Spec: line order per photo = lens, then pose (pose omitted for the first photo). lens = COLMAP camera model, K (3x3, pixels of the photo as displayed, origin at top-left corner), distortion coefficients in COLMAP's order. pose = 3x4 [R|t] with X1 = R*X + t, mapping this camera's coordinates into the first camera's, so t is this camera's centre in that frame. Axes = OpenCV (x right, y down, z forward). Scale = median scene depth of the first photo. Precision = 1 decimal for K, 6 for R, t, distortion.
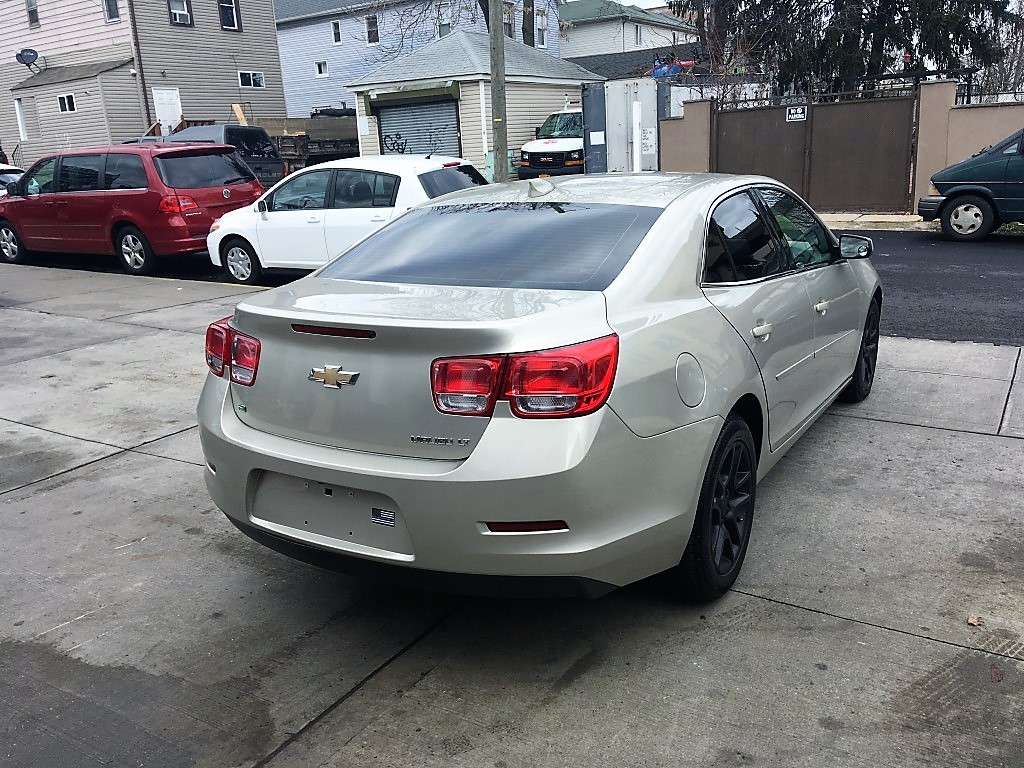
lens RADIAL K [[869.3, 0, 508.4], [0, 869.3, 370.1], [0, 0, 1]] dist [0.123050, -0.194560]
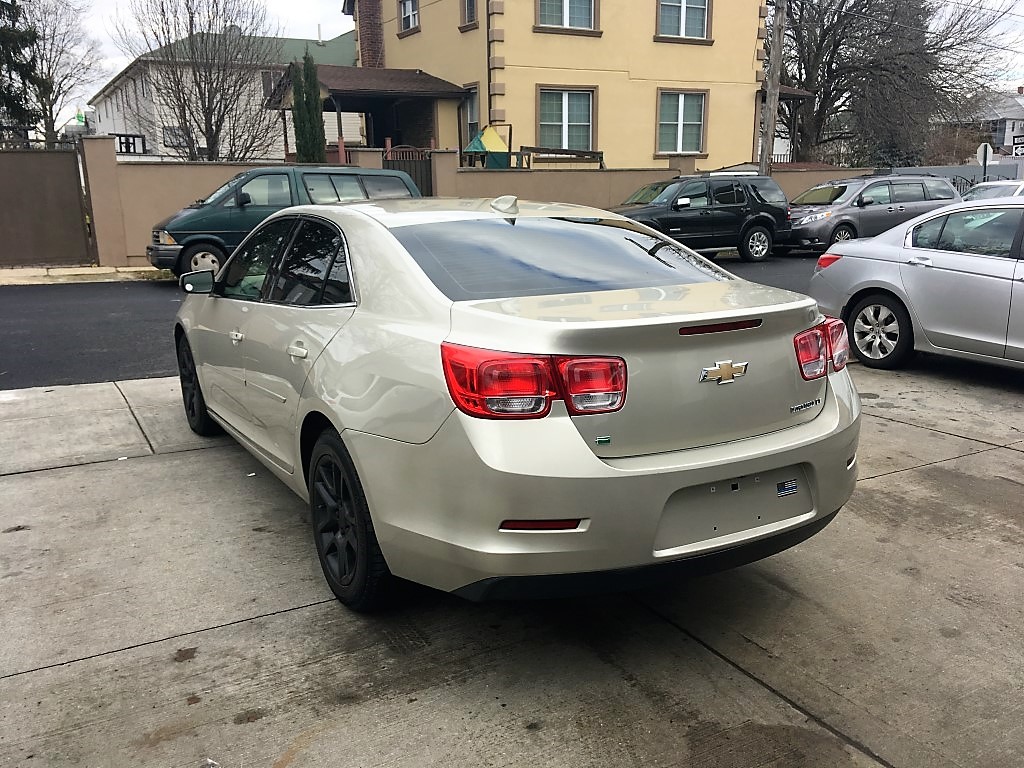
lens RADIAL K [[869.3, 0, 508.4], [0, 869.3, 370.1], [0, 0, 1]] dist [0.123050, -0.194560]
pose [[0.482124, -0.140068, 0.864834, -0.759653], [0.199566, 0.978744, 0.047264, -0.058665], [-0.853071, 0.149804, 0.499829, 0.449651]]
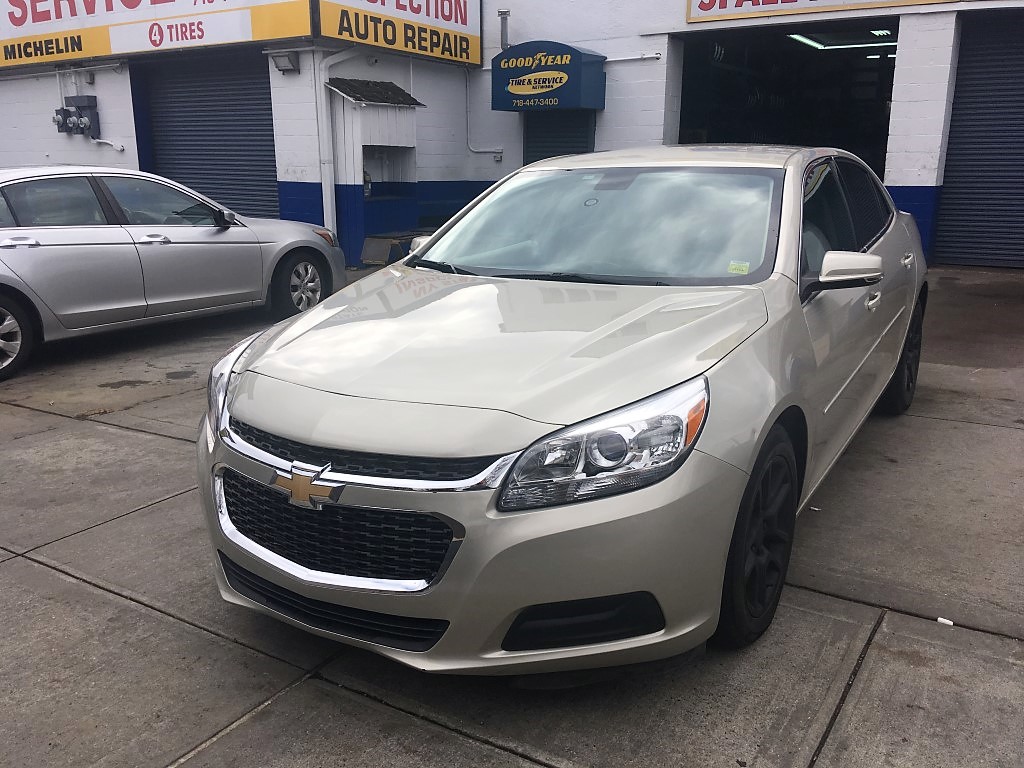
lens RADIAL K [[869.3, 0, 508.4], [0, 869.3, 370.1], [0, 0, 1]] dist [0.123050, -0.194560]
pose [[-0.998363, 0.052250, 0.023267, 0.329002], [0.057097, 0.886532, 0.459130, -0.475875], [0.003363, 0.459707, -0.888064, 2.041671]]
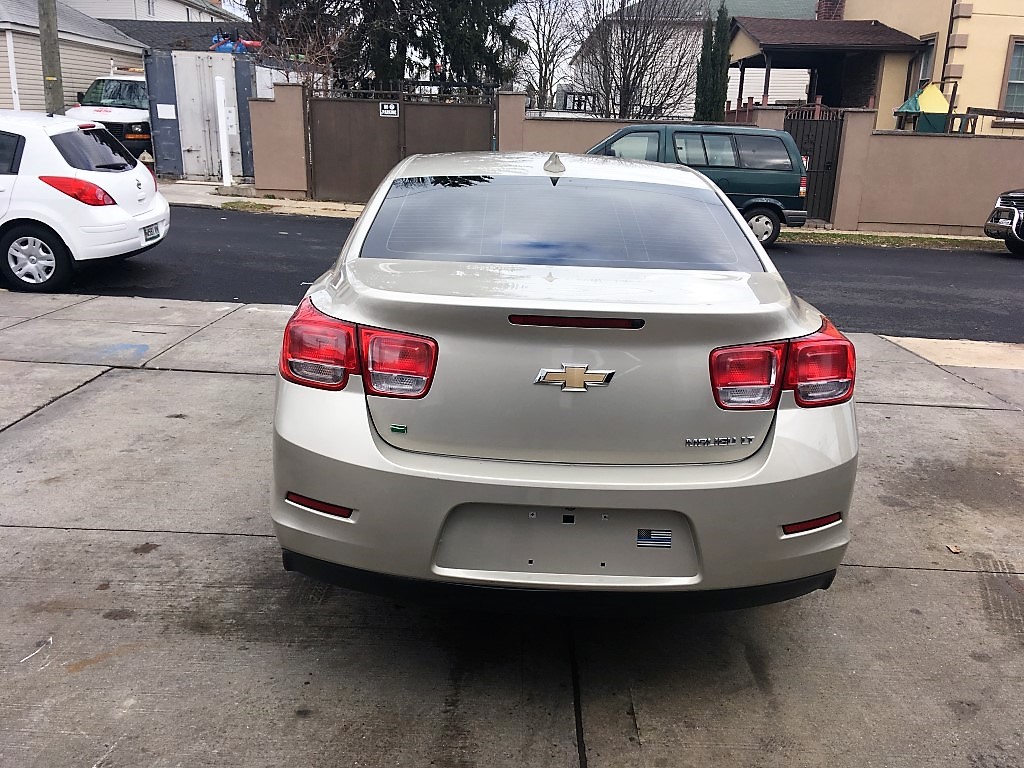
lens RADIAL K [[869.3, 0, 508.4], [0, 869.3, 370.1], [0, 0, 1]] dist [0.123050, -0.194560]
pose [[0.850824, -0.058688, 0.522163, -0.430870], [0.053935, 0.998248, 0.024314, -0.014440], [-0.522675, 0.007476, 0.852499, 0.214430]]
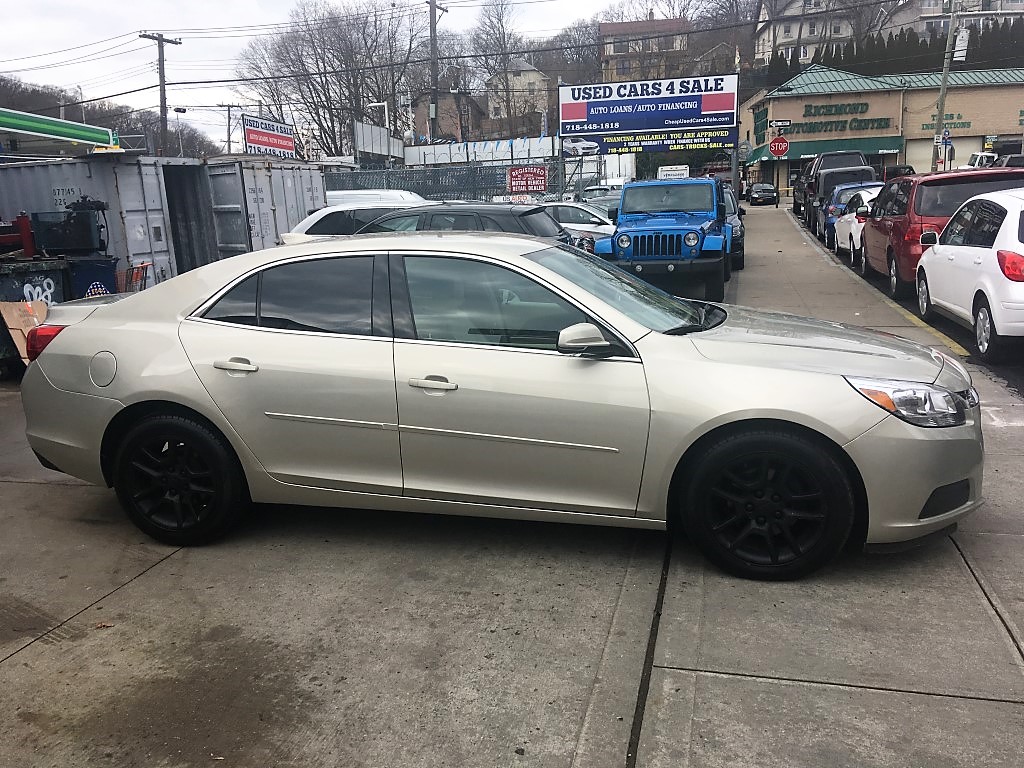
lens RADIAL K [[869.3, 0, 508.4], [0, 869.3, 370.1], [0, 0, 1]] dist [0.123050, -0.194560]
pose [[0.300288, 0.202604, -0.932083, 1.246473], [-0.208073, 0.967562, 0.143281, -0.236514], [0.930878, 0.150916, 0.332703, 0.768676]]
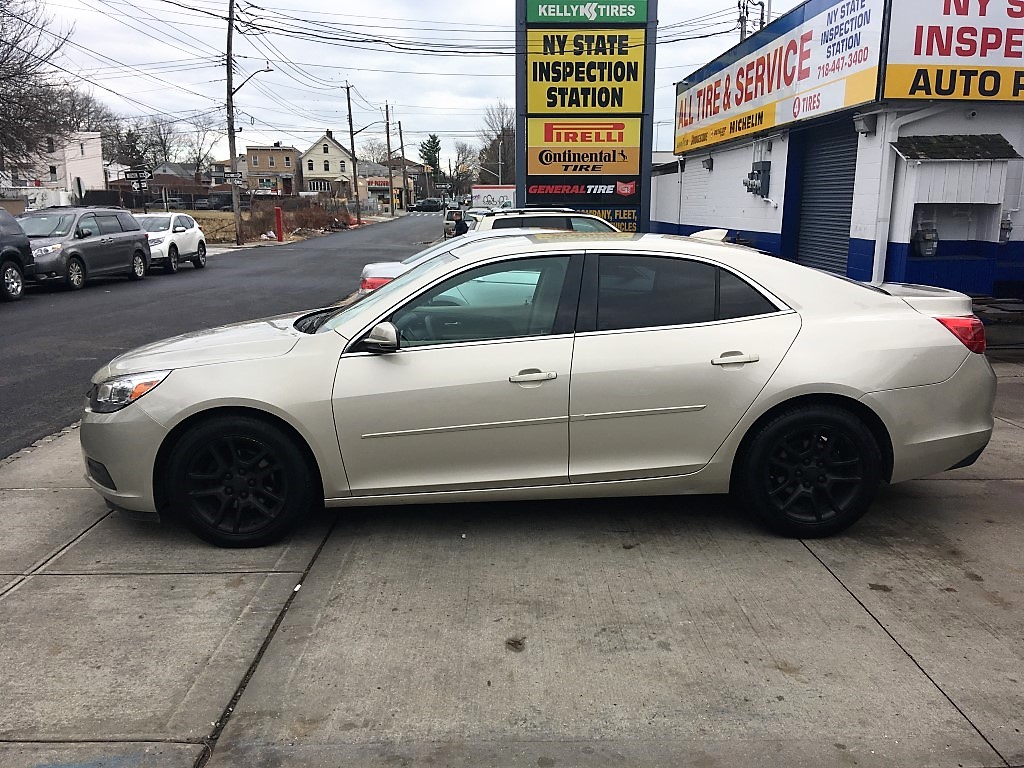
lens RADIAL K [[869.3, 0, 508.4], [0, 869.3, 370.1], [0, 0, 1]] dist [0.123050, -0.194560]
pose [[-0.542653, -0.105185, 0.833345, -0.829654], [0.230672, 0.935321, 0.268264, -0.393652], [-0.807662, 0.337803, -0.483292, 1.729888]]
